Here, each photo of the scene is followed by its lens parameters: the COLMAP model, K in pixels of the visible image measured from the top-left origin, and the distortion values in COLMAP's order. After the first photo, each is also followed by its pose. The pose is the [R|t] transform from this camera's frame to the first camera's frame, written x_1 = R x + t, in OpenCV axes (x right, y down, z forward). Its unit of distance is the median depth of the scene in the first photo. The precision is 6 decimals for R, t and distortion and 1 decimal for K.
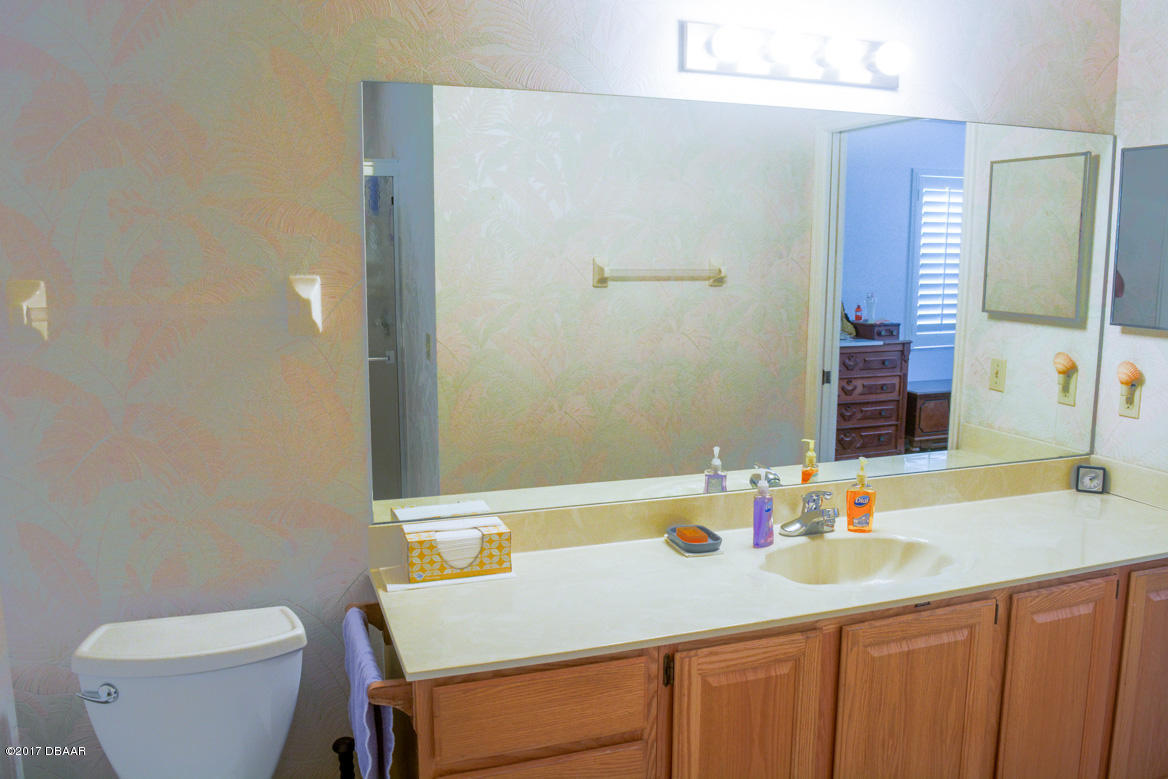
lens RADIAL K [[943.2, 0, 584.0], [0, 943.2, 389.5], [0, 0, 1]] dist [-0.067530, -0.004896]
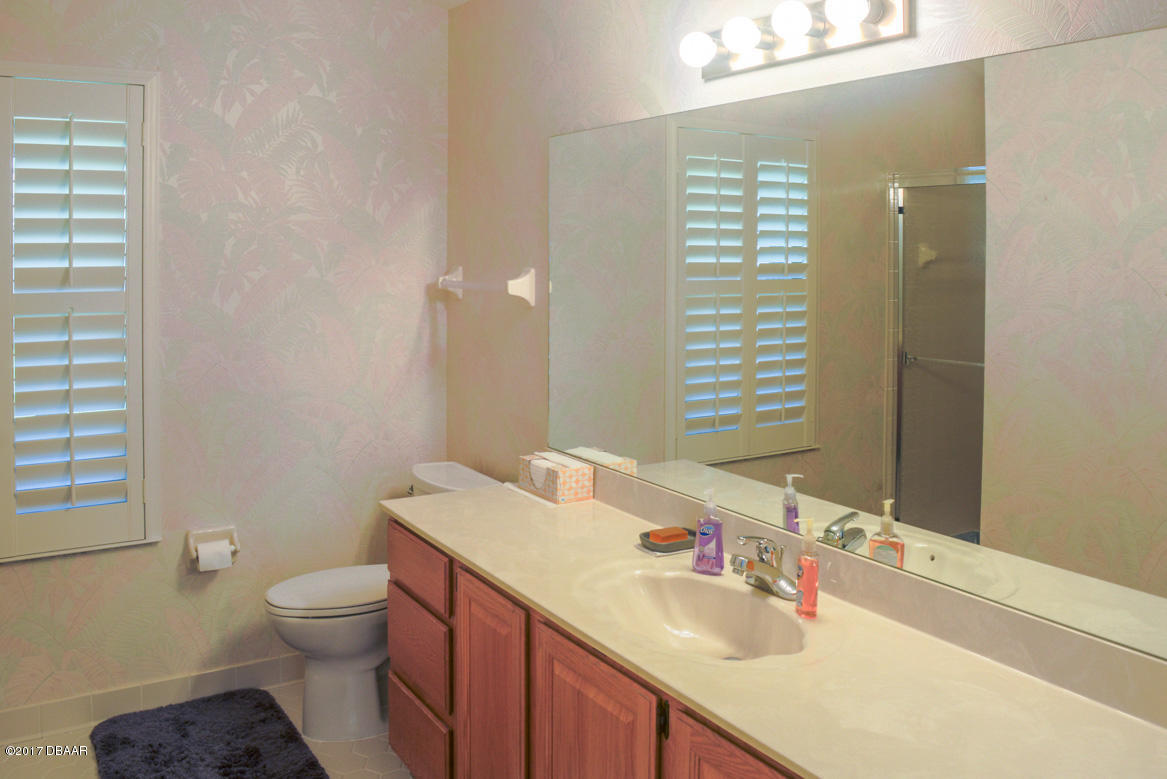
lens RADIAL K [[942.3, 0, 583.5], [0, 942.3, 389.5], [0, 0, 1]] dist [-0.067530, -0.004896]
pose [[0.208215, 0.136939, -0.968449, 1.148813], [-0.153588, 0.982444, 0.105896, -0.098568], [0.965949, 0.126693, 0.225592, 0.737830]]
